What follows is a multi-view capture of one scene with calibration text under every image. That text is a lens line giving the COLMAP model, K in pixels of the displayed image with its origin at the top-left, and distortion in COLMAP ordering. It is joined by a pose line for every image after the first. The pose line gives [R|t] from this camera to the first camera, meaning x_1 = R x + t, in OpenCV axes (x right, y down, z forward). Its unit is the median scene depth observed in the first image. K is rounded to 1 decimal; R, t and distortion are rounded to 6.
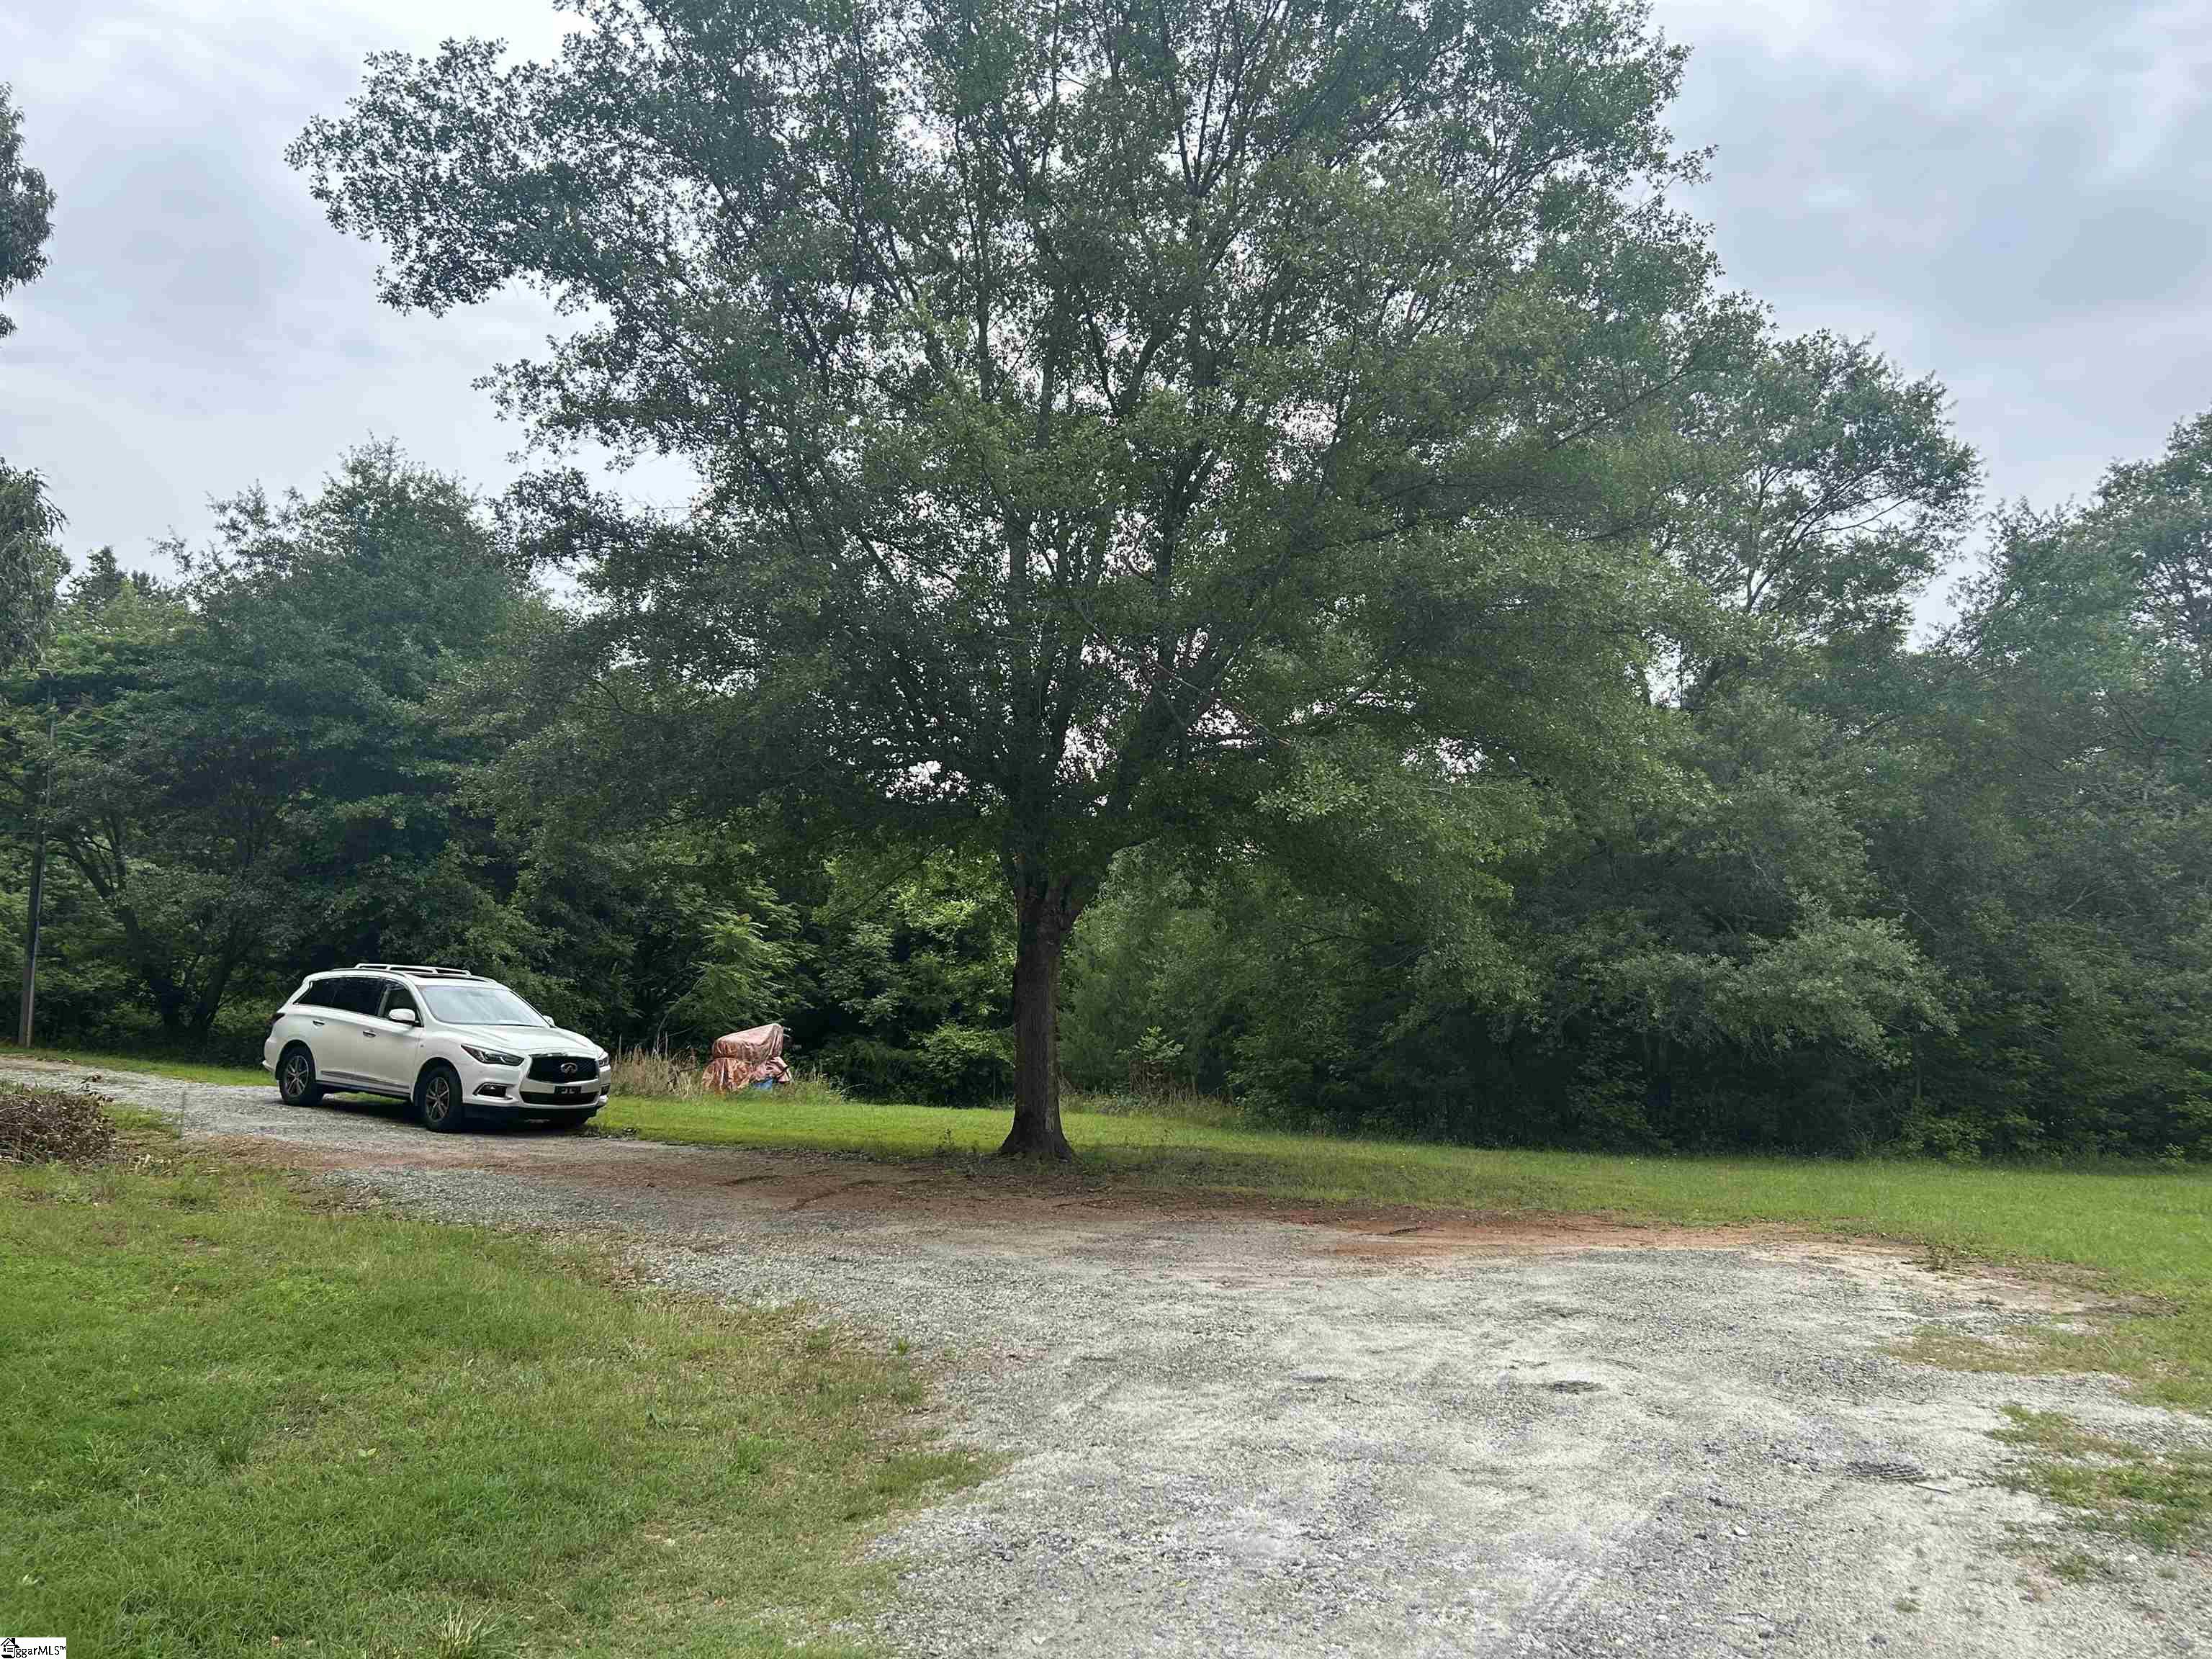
lens RADIAL K [[1663.7, 0, 1106.0], [0, 1663.7, 829.5], [0, 0, 1]] dist [0.126300, 0.000394]
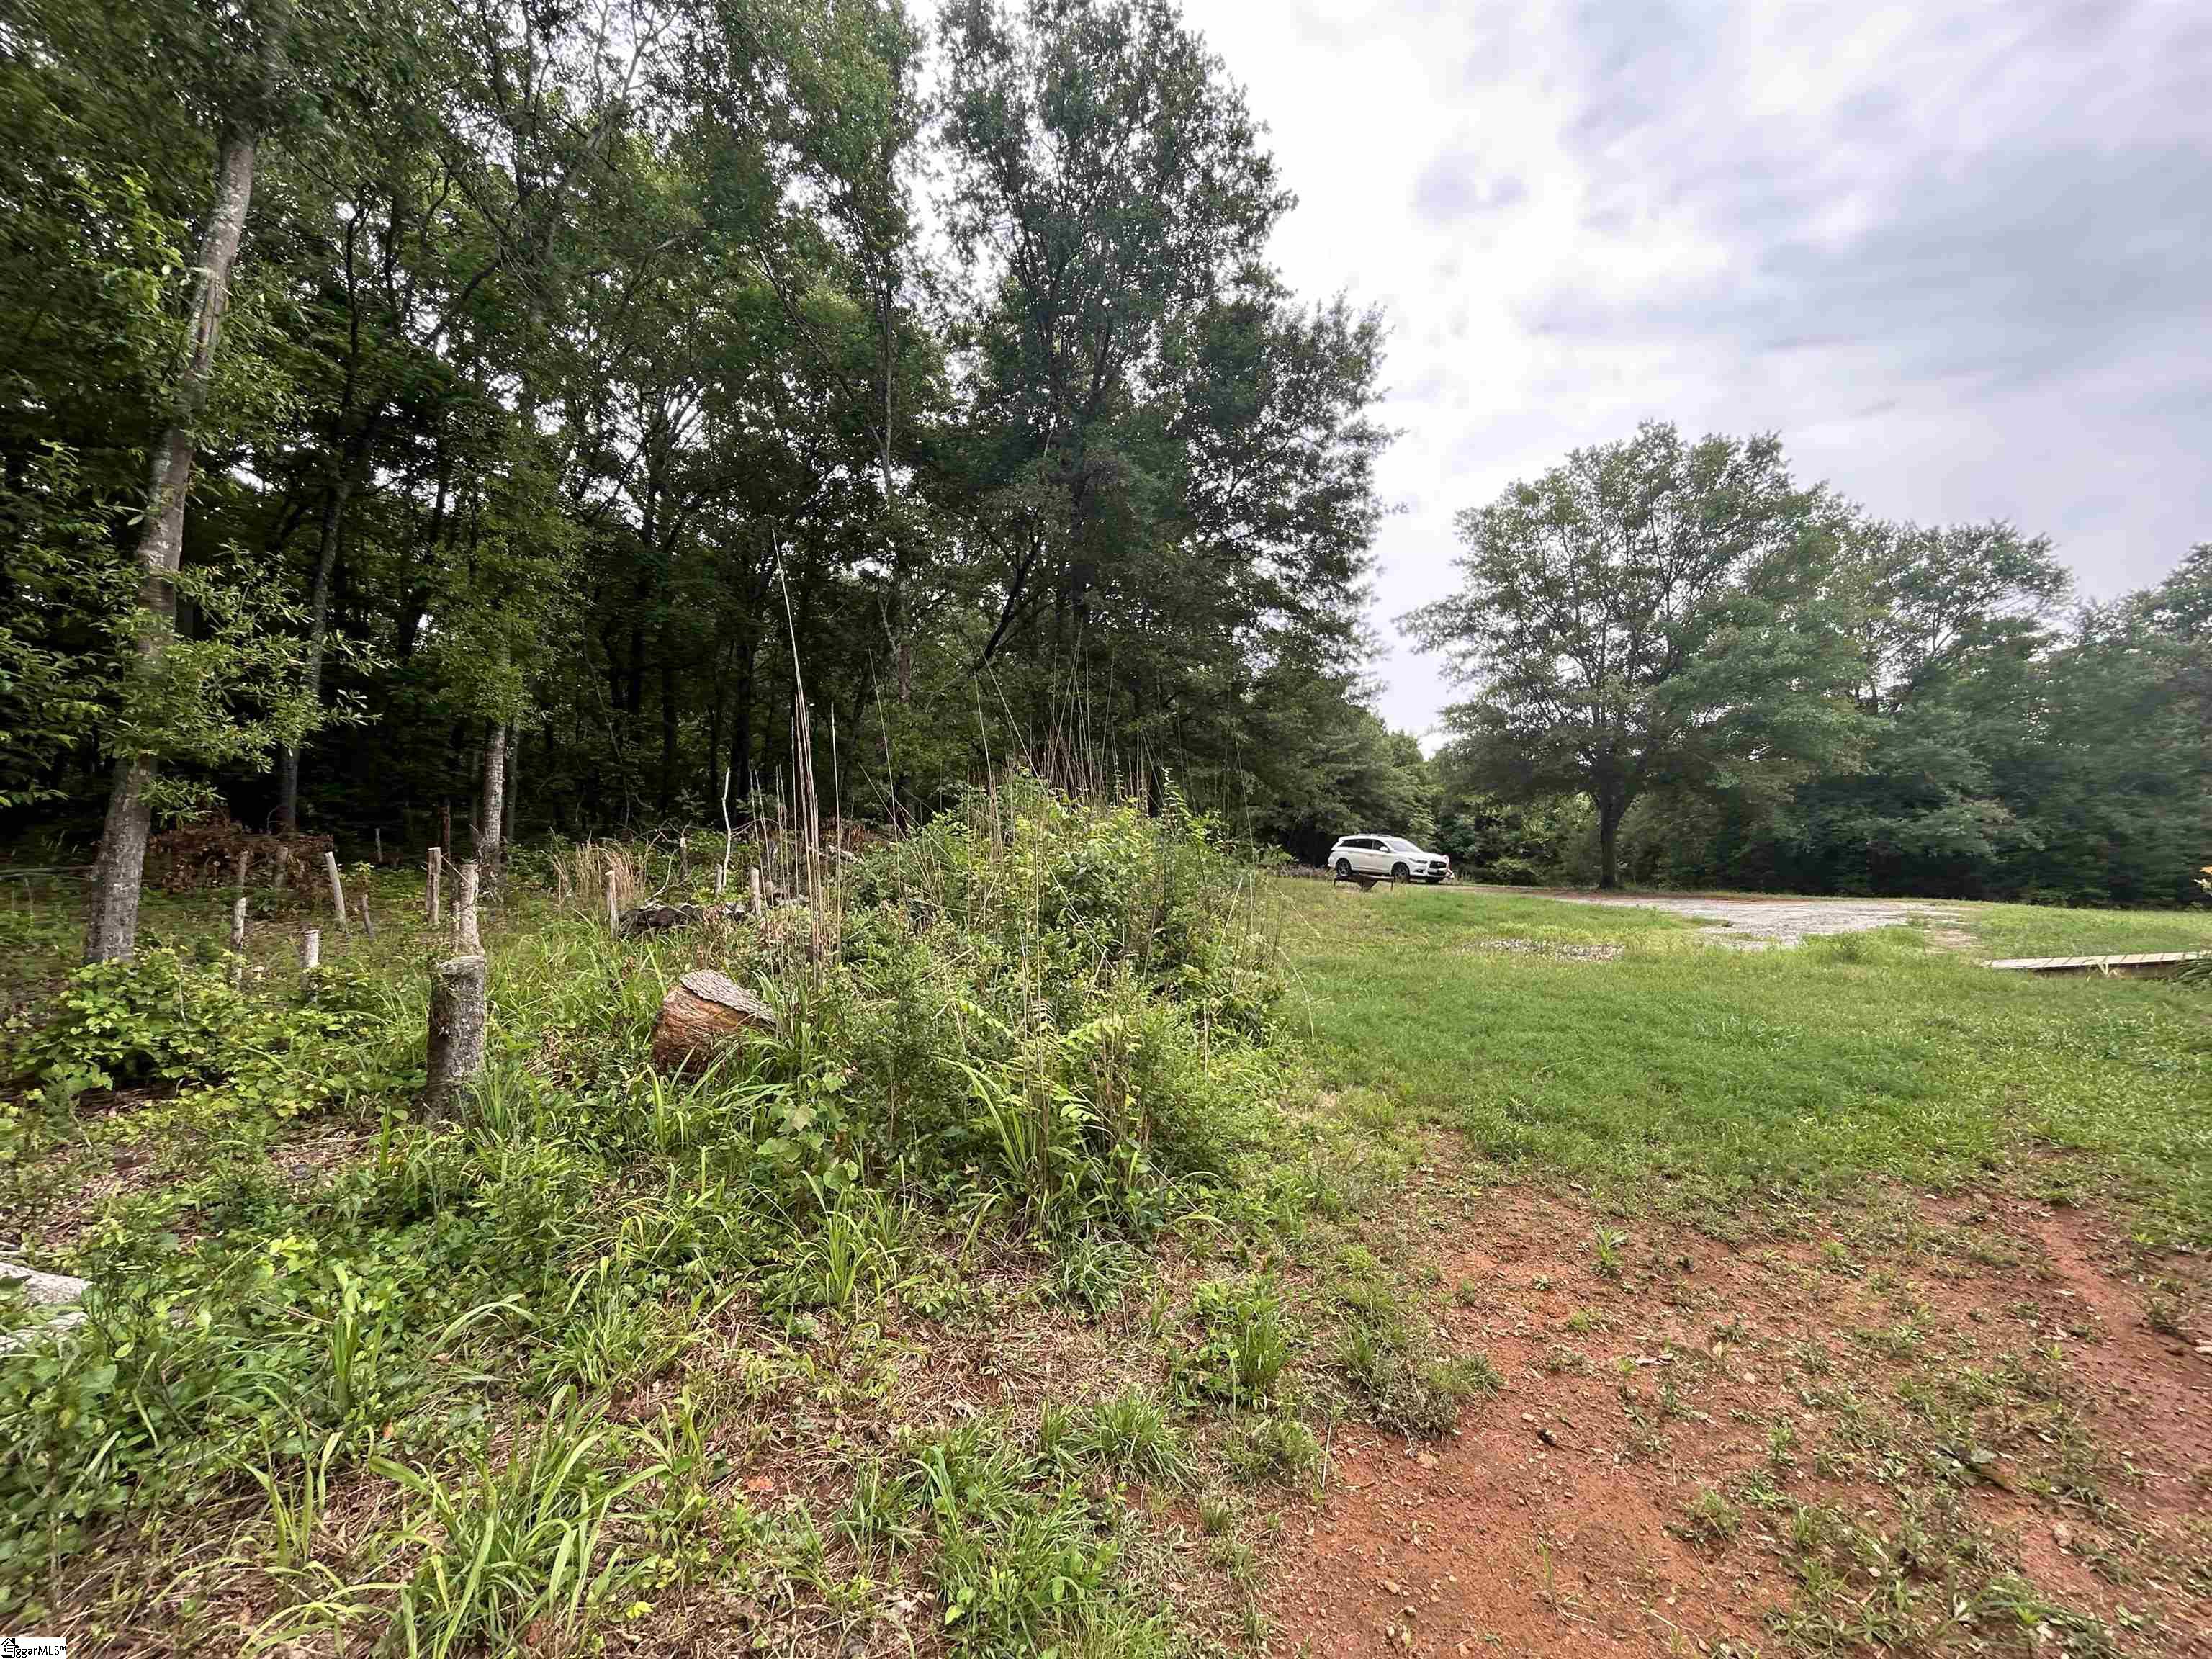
lens RADIAL K [[913.5, 0, 1105.0], [0, 913.5, 857.9], [0, 0, 1]] dist [-0.000033, -0.000091]
pose [[0.910082, -0.013623, -0.414203, -0.117246], [0.057322, 0.993991, 0.093255, -0.050330], [0.410444, -0.108613, 0.905394, -0.586252]]
